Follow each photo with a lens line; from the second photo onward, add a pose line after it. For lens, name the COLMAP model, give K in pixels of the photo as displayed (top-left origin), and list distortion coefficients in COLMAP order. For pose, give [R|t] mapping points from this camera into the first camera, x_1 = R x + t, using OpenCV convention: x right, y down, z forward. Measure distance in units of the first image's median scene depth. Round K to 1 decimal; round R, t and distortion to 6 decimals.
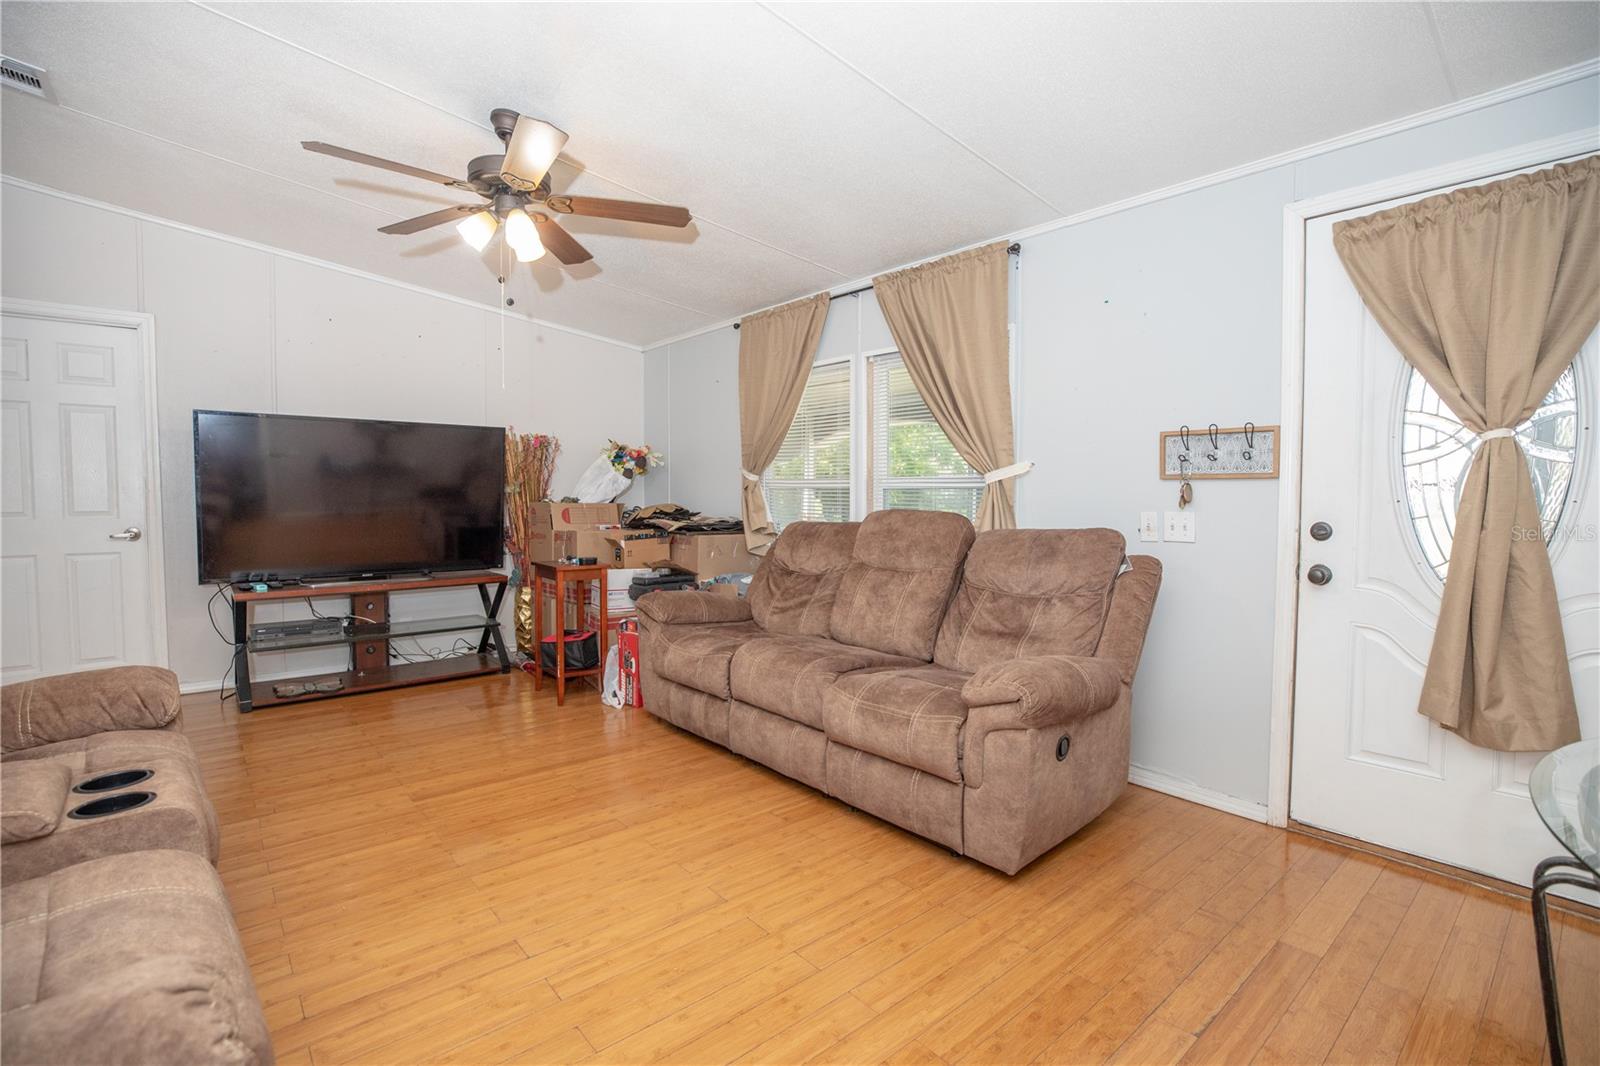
lens RADIAL K [[737.4, 0, 800.0], [0, 737.4, 533.0], [0, 0, 1]] dist [0.000044, 0.000059]
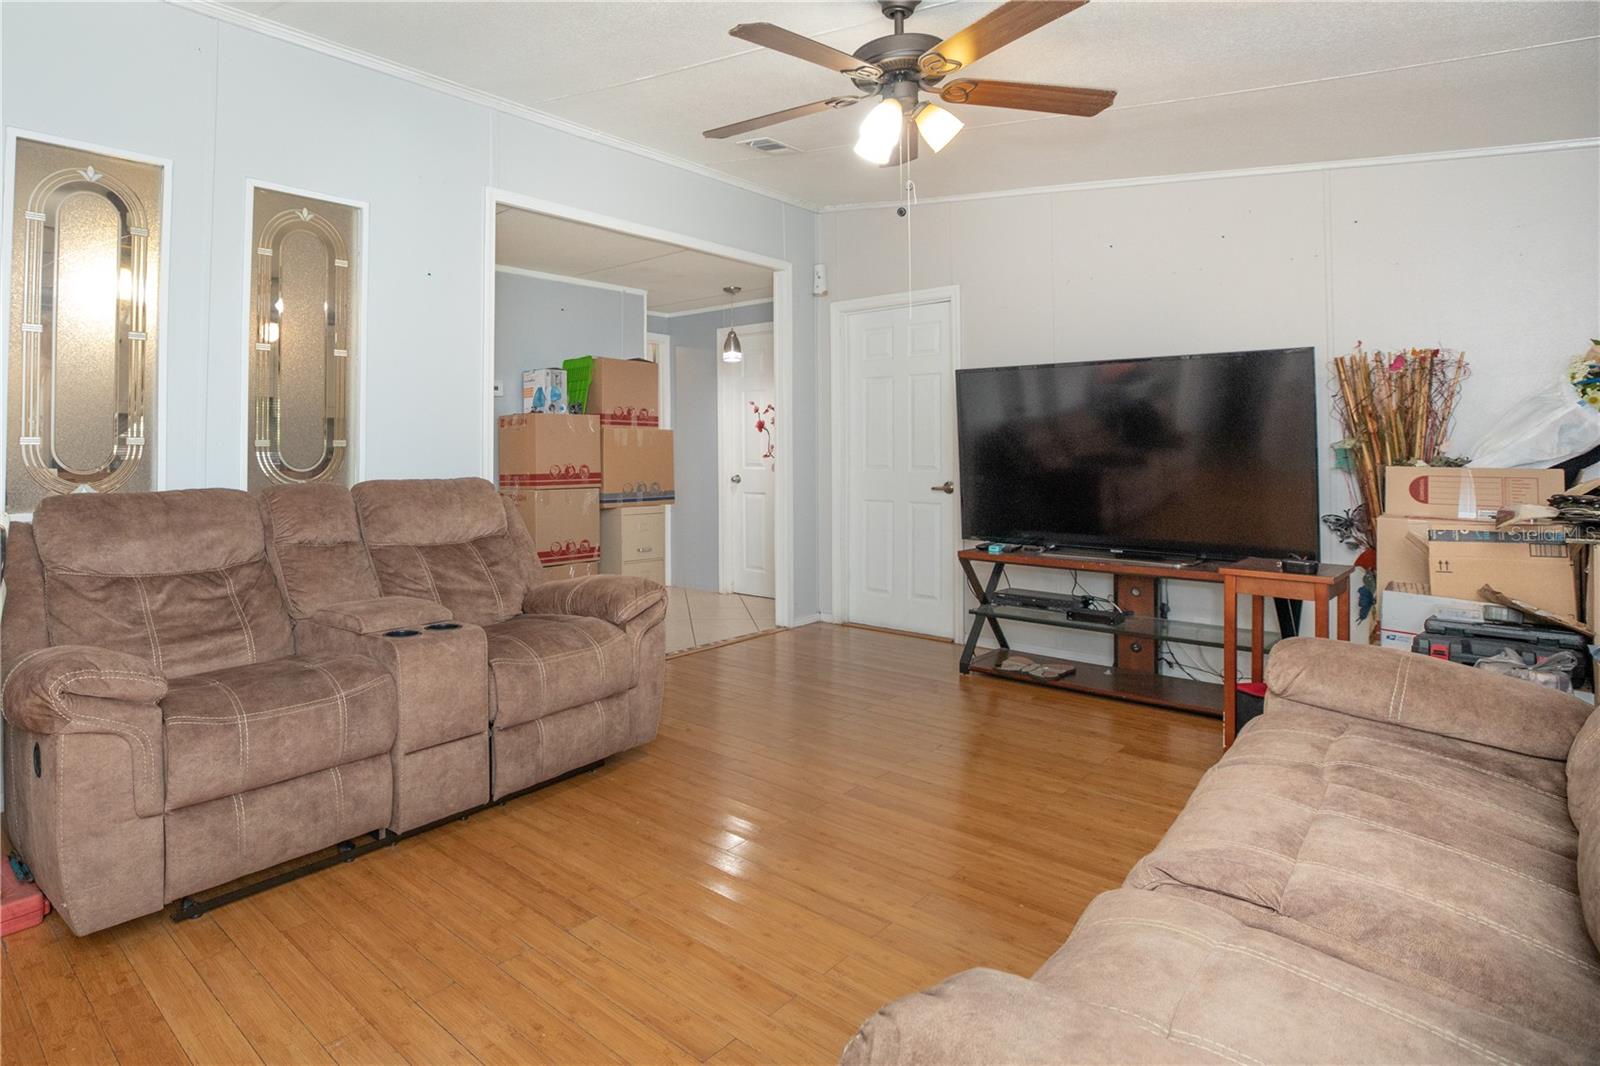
lens RADIAL K [[985.5, 0, 799.1], [0, 985.5, 455.0], [0, 0, 1]] dist [-0.003363, -0.000527]
pose [[0.065456, 0.005643, -0.997839, 0.490872], [-0.045322, 0.998969, 0.002677, -0.037361], [0.996826, 0.045049, 0.065645, 0.614773]]
